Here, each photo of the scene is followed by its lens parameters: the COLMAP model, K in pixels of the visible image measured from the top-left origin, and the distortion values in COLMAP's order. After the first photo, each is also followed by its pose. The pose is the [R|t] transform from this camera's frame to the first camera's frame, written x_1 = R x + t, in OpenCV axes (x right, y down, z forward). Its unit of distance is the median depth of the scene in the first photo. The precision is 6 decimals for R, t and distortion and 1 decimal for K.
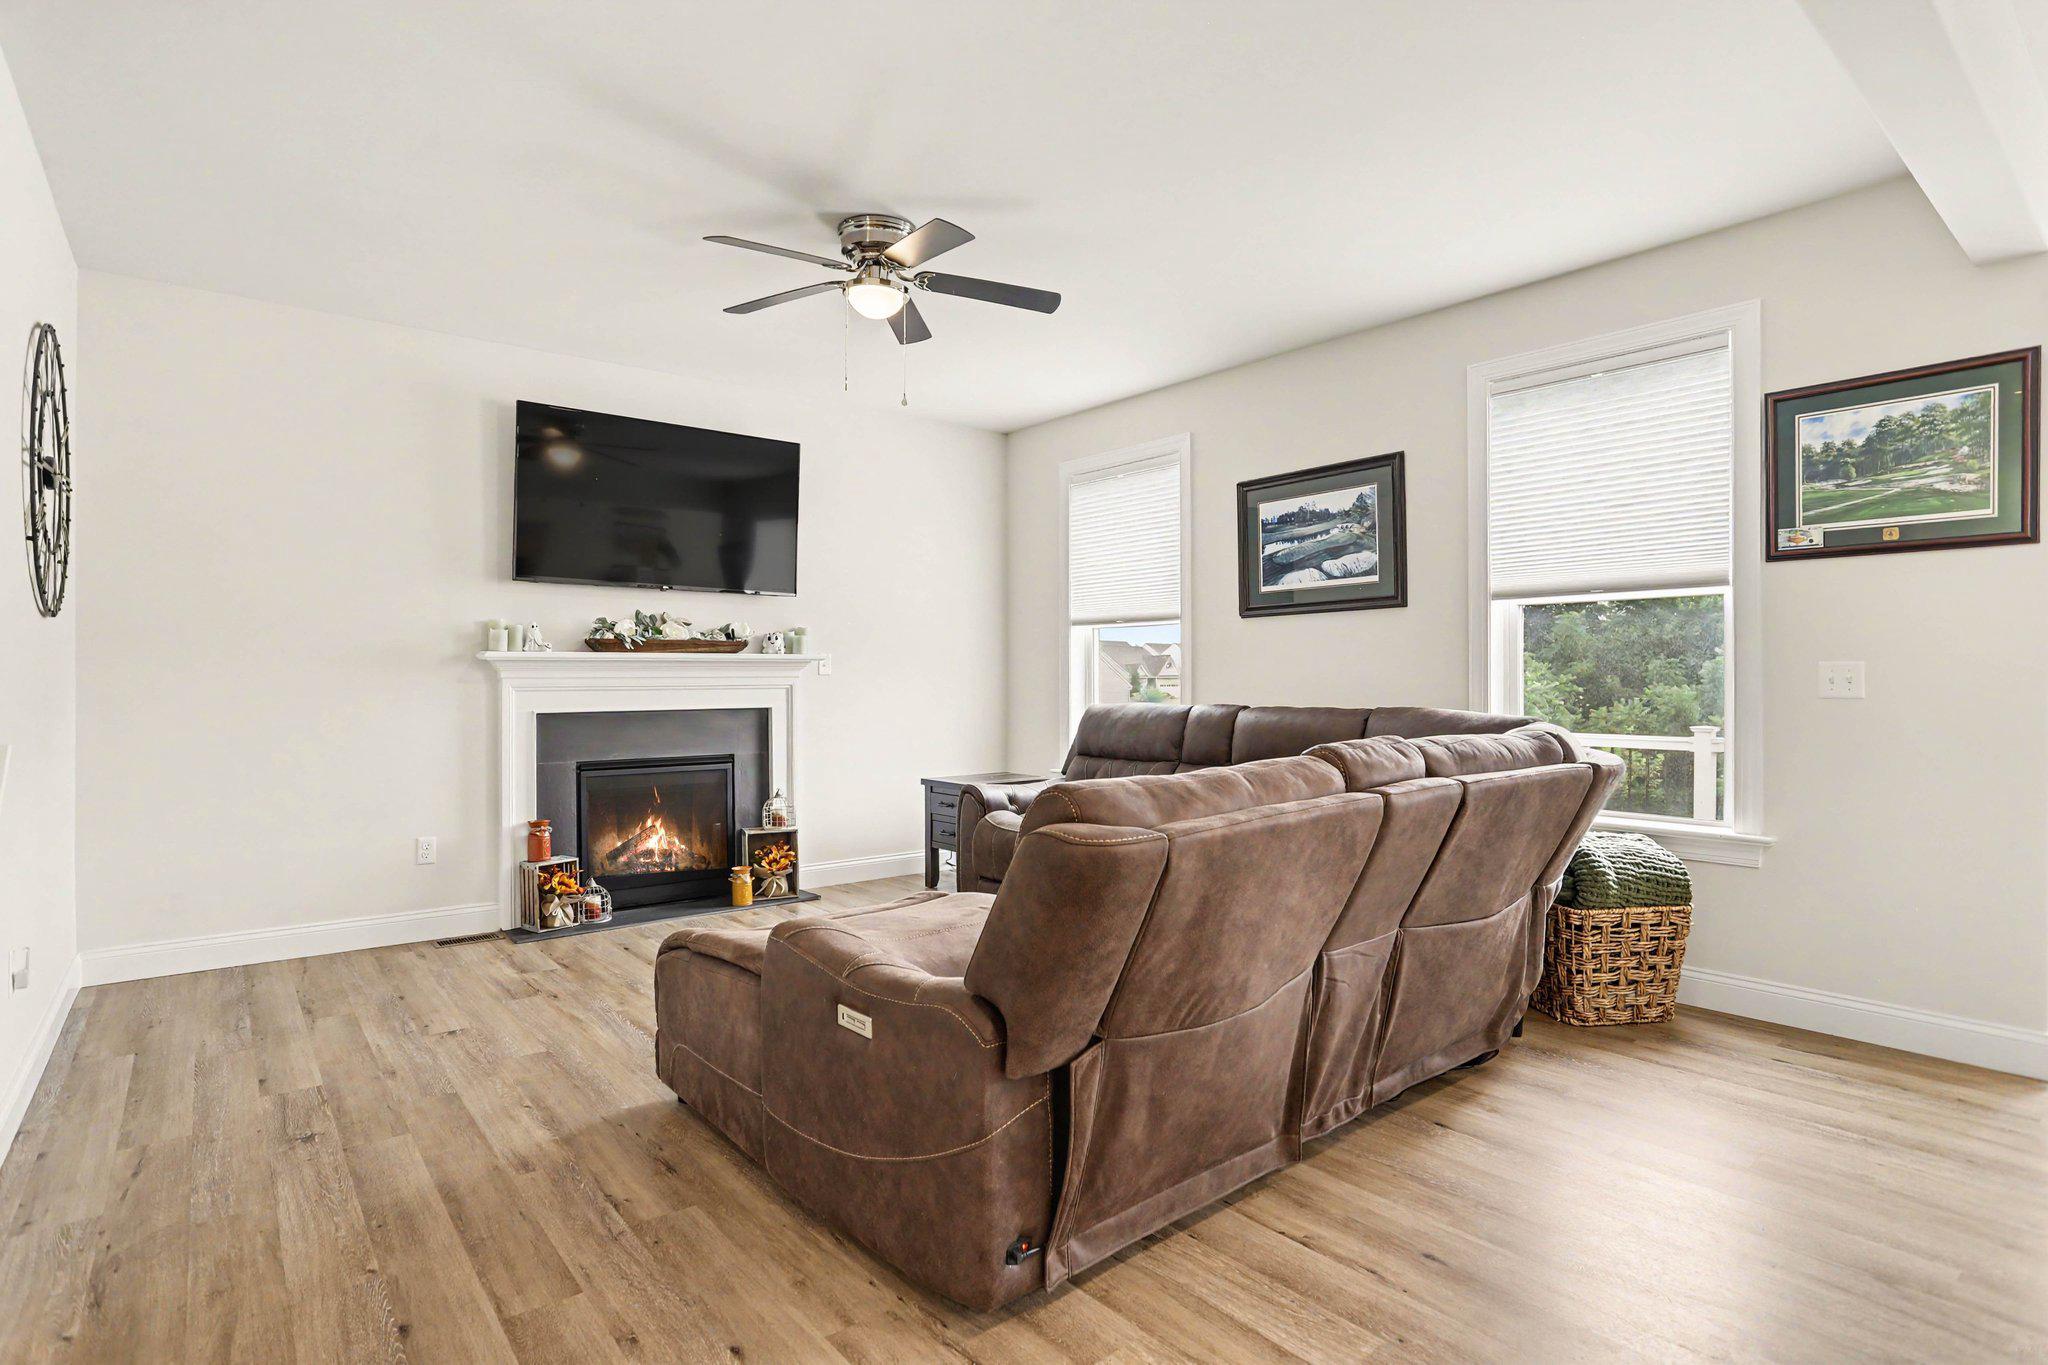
lens RADIAL K [[1018.0, 0, 1021.7], [0, 1018.0, 674.1], [0, 0, 1]] dist [-0.013194, 0.002286]
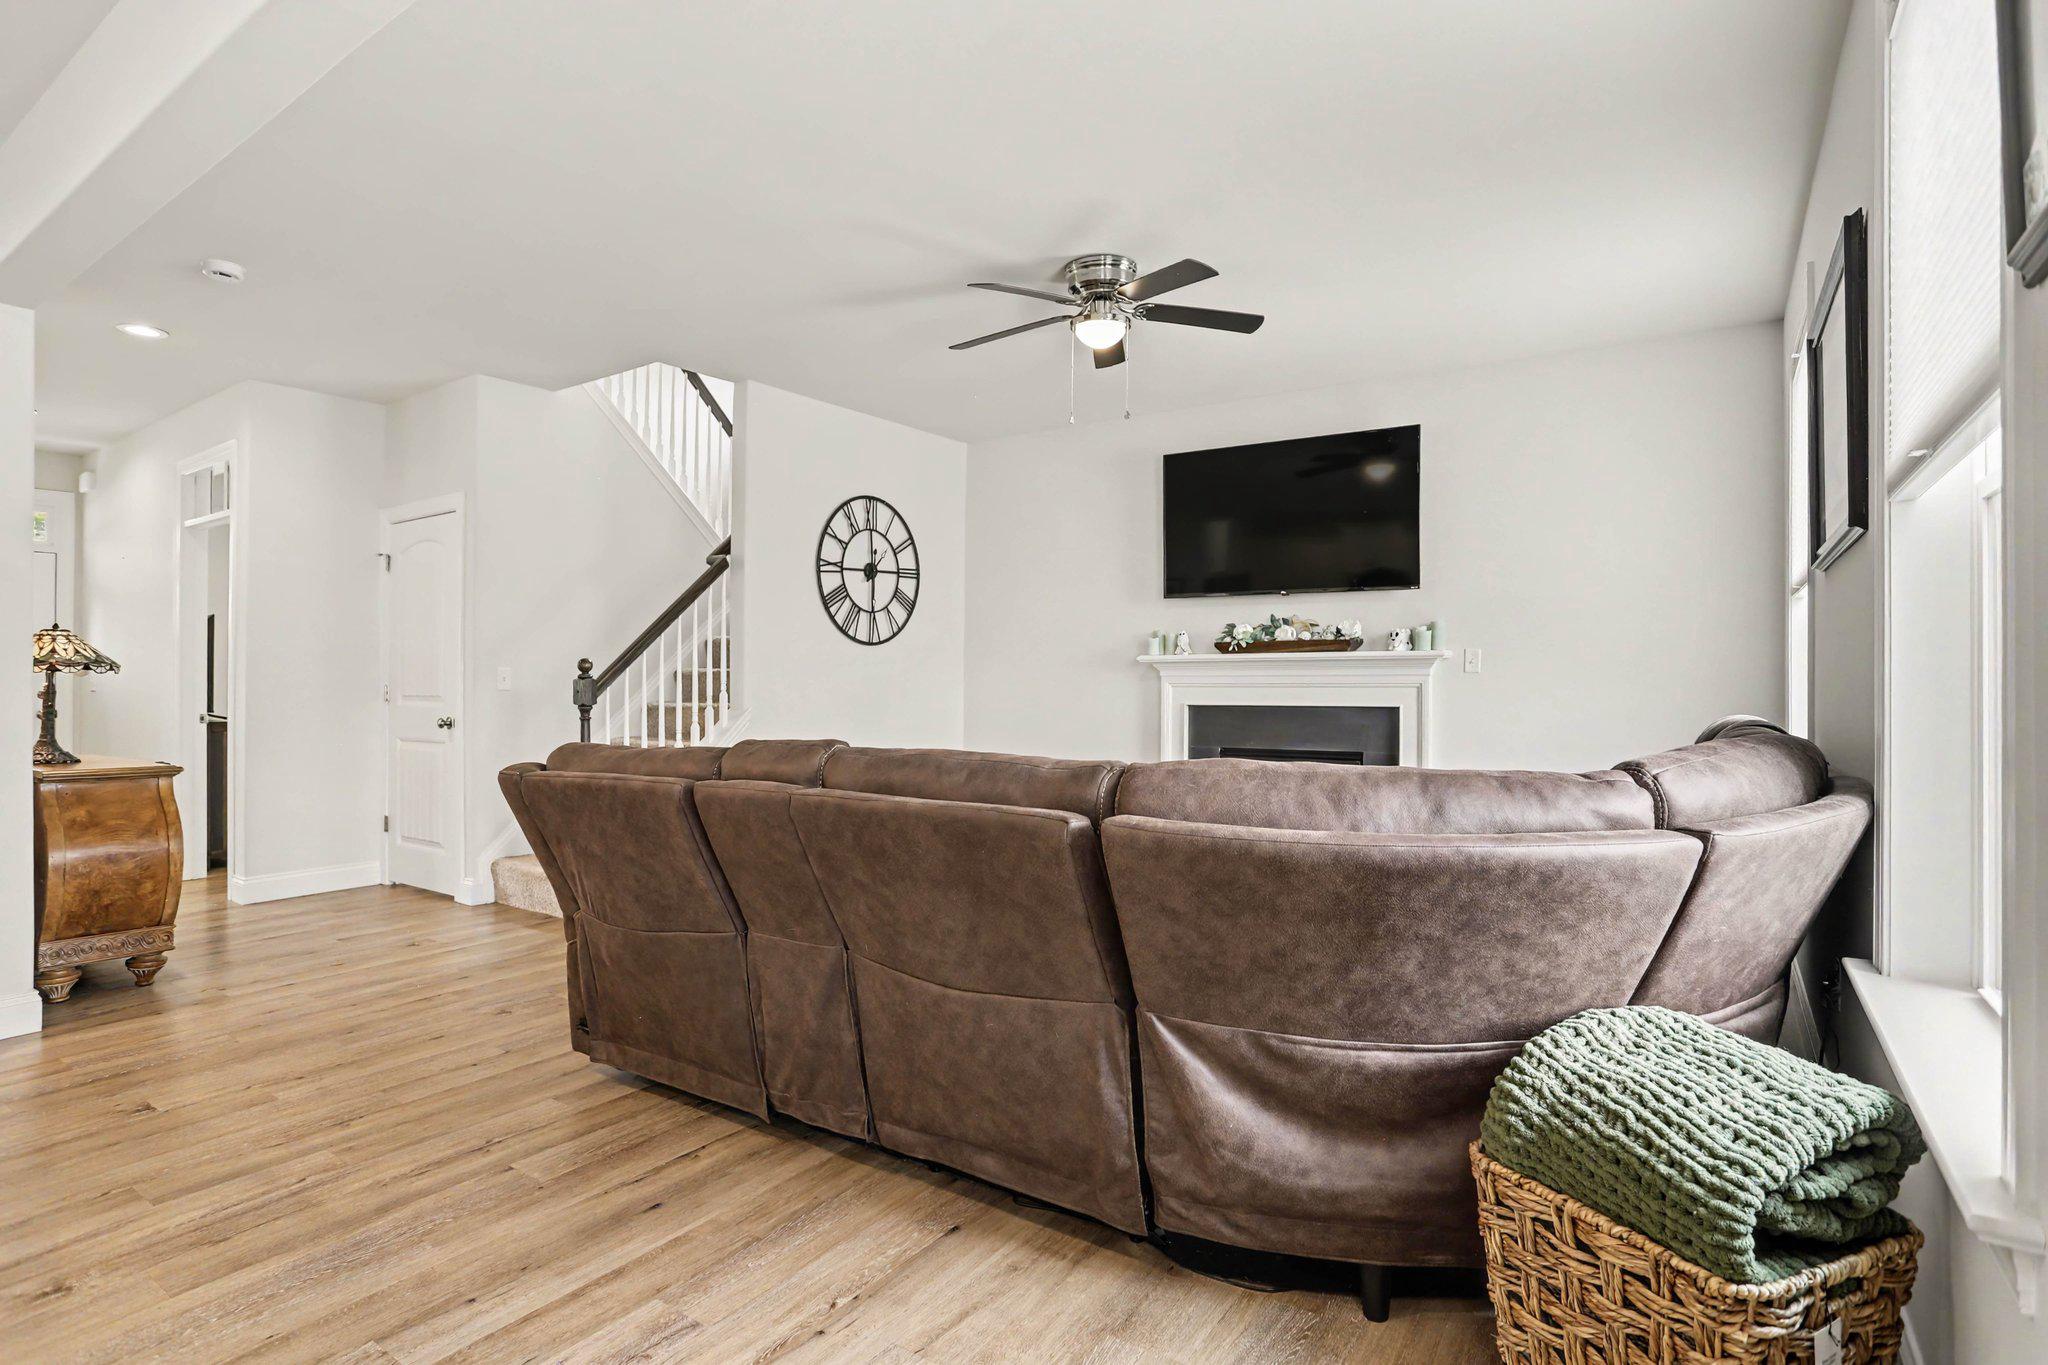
lens RADIAL K [[1018.0, 0, 1019.5], [0, 1018.0, 683.2], [0, 0, 1]] dist [-0.013194, 0.002286]
pose [[0.288725, 0.006681, -0.957389, 0.627032], [0.001233, 0.999972, 0.007350, 0.003414], [0.957411, -0.003303, 0.288708, 0.429261]]
